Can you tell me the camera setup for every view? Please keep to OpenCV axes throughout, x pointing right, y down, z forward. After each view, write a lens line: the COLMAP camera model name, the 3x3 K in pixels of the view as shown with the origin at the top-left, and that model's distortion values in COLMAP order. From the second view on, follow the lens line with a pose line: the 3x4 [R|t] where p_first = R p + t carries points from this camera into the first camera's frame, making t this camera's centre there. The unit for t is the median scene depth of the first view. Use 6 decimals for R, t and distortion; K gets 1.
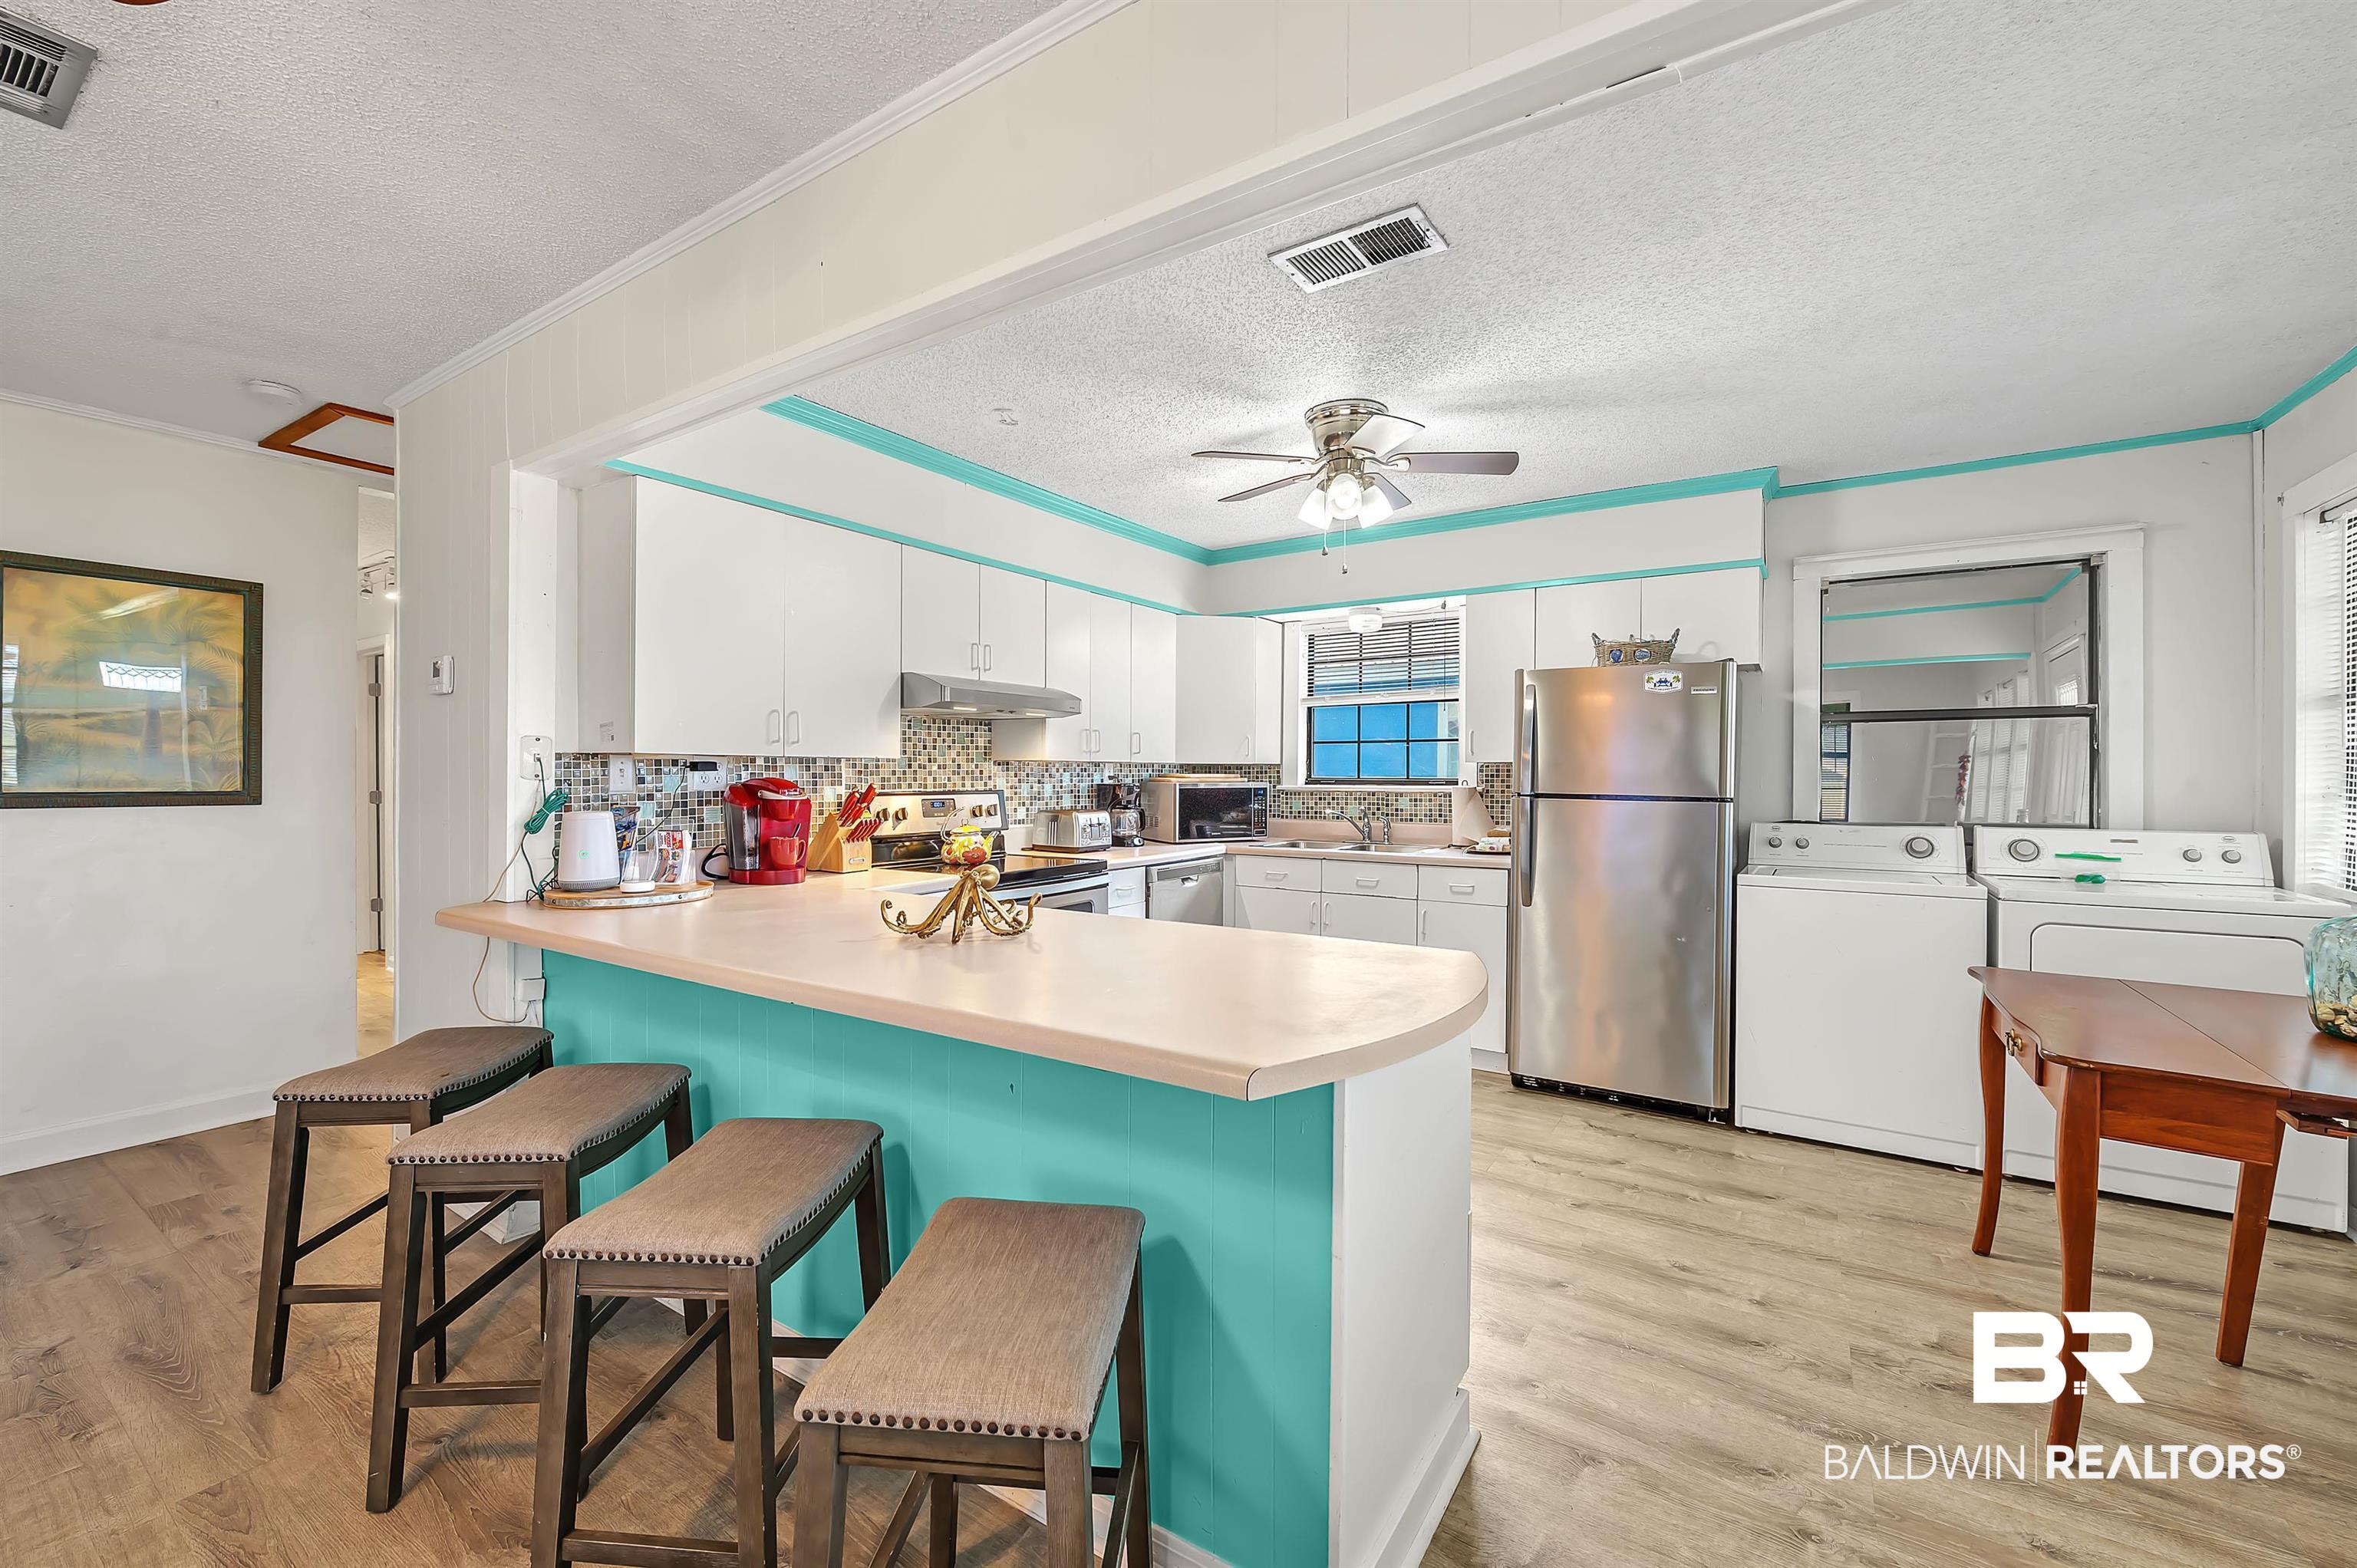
lens RADIAL K [[942.0, 0, 1181.2], [0, 942.0, 783.1], [0, 0, 1]] dist [-0.005536, -0.001114]
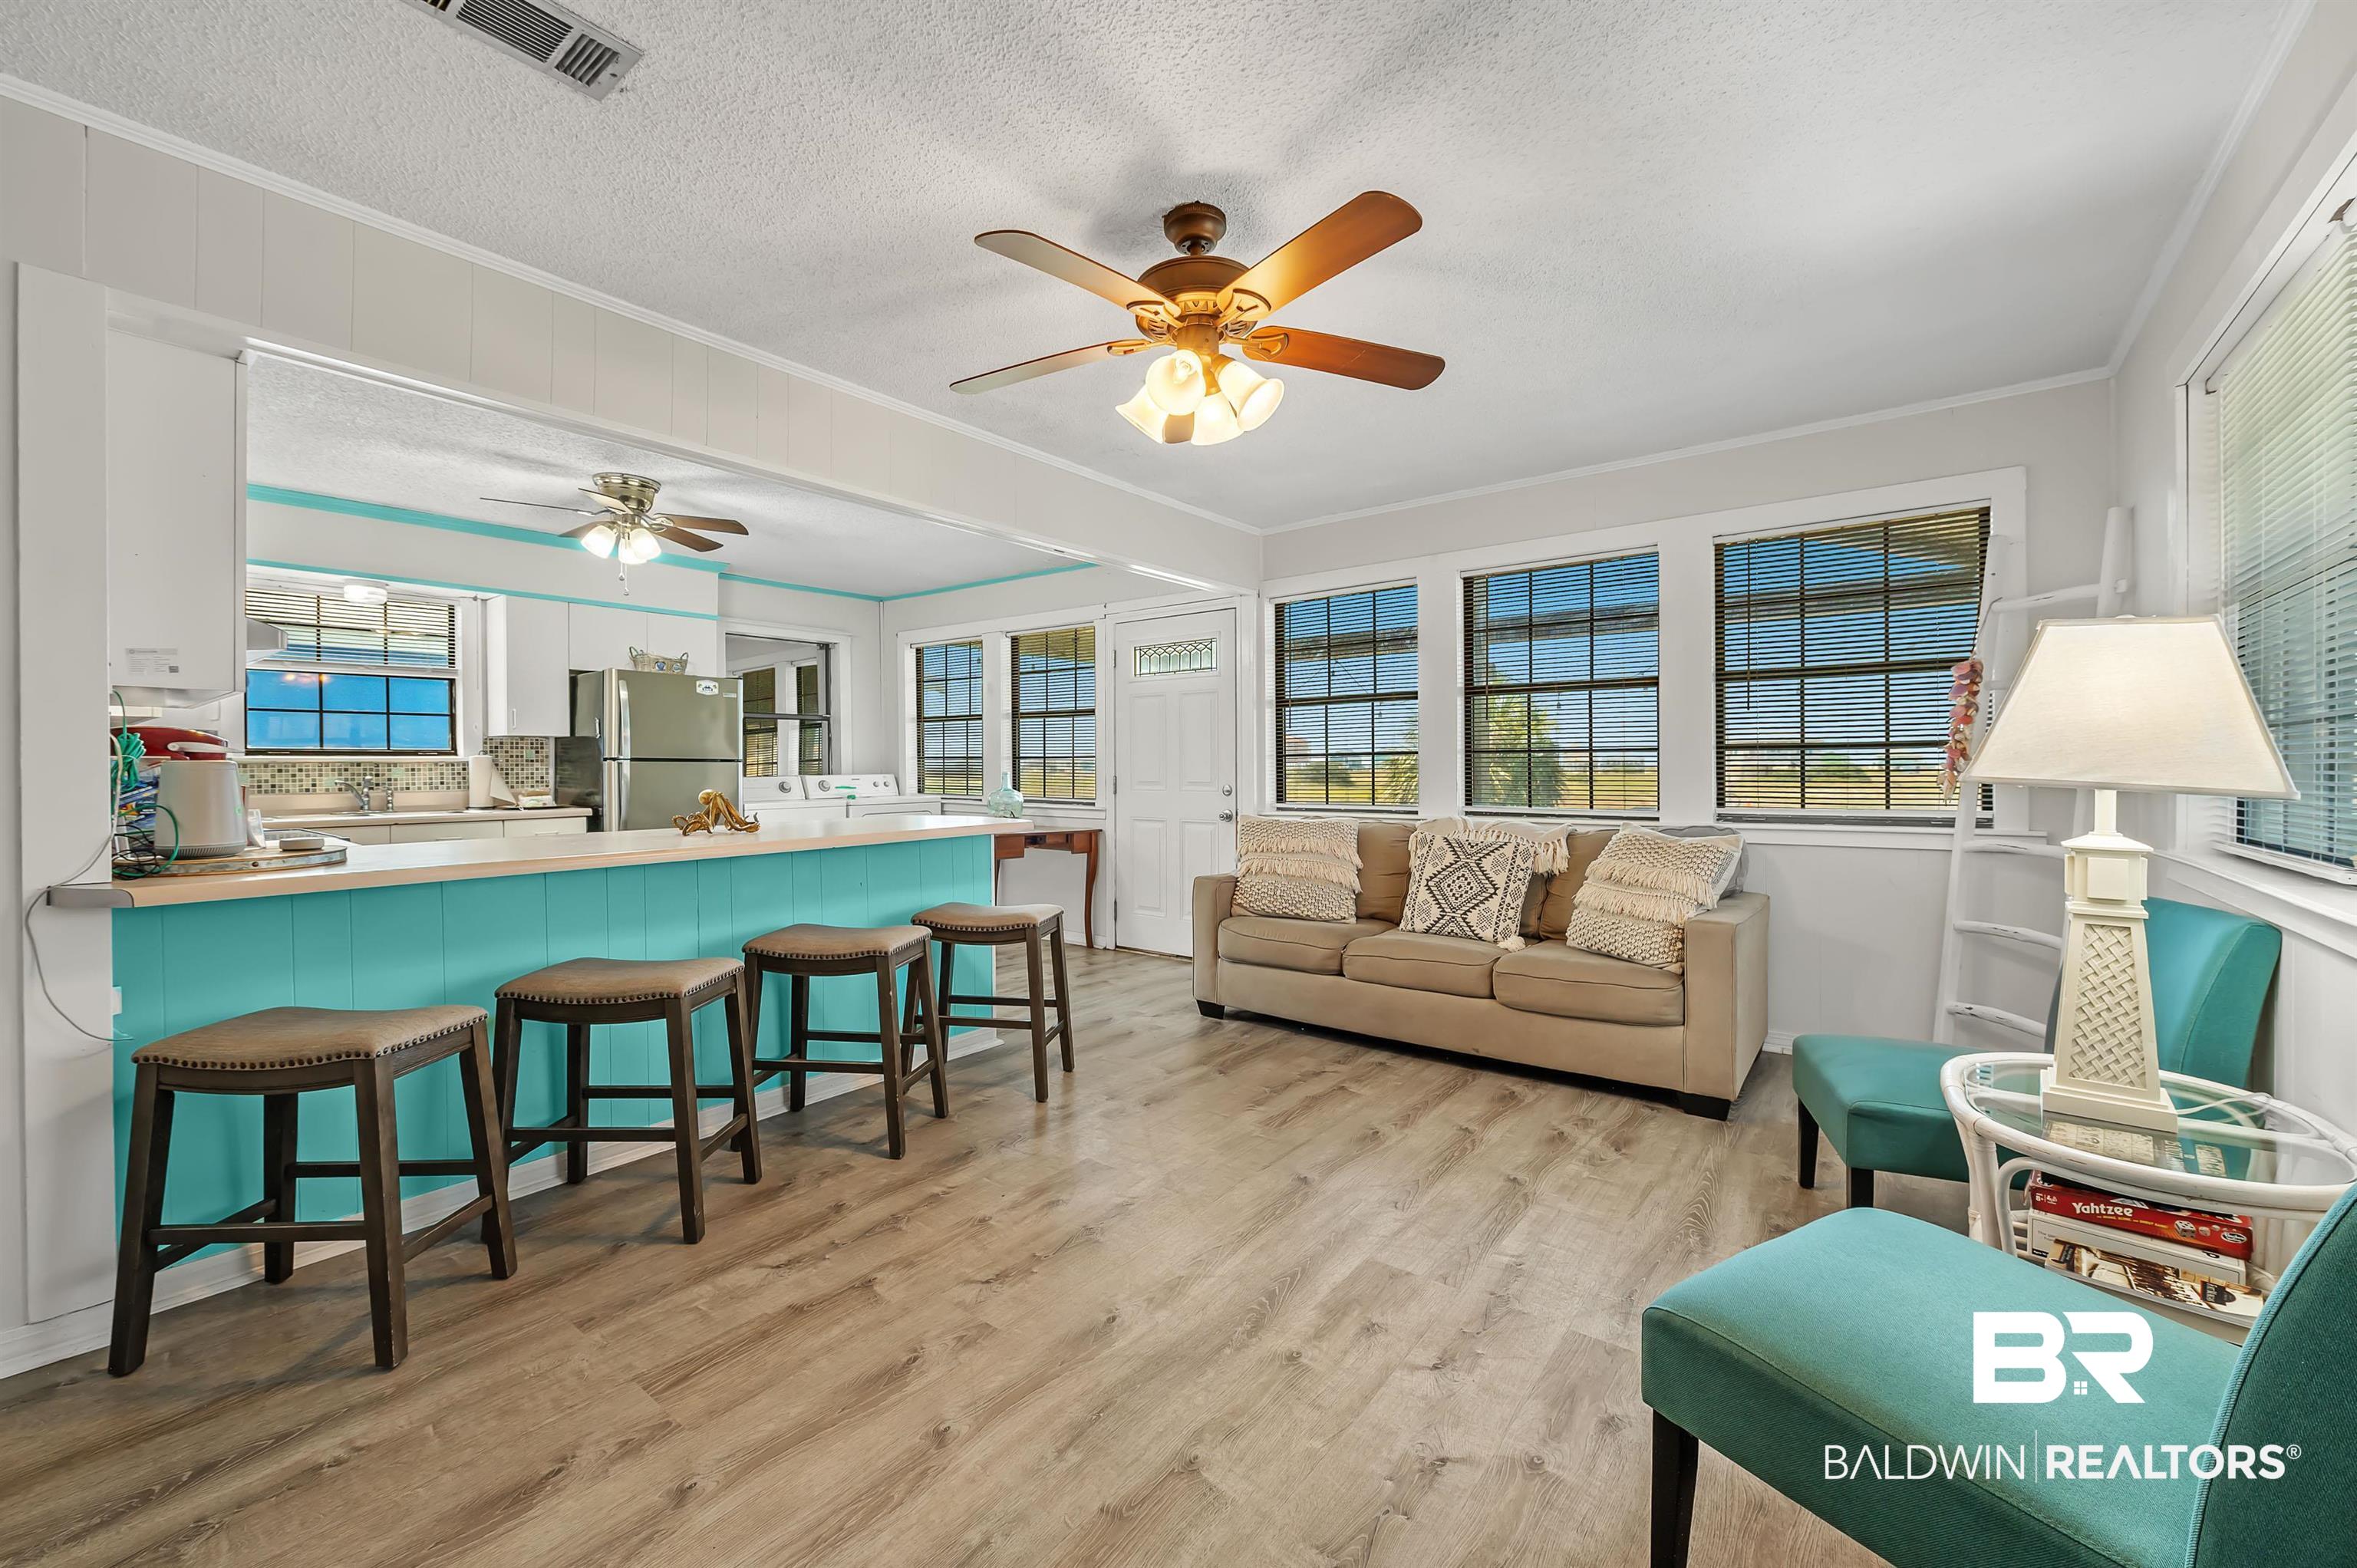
lens RADIAL K [[942.0, 0, 1173.3], [0, 942.0, 772.2], [0, 0, 1]] dist [-0.005536, -0.001114]
pose [[0.081782, -0.010653, 0.996593, -0.949654], [0.016959, 0.999813, 0.009295, 0.033285], [-0.996506, 0.016141, 0.081948, 0.072345]]
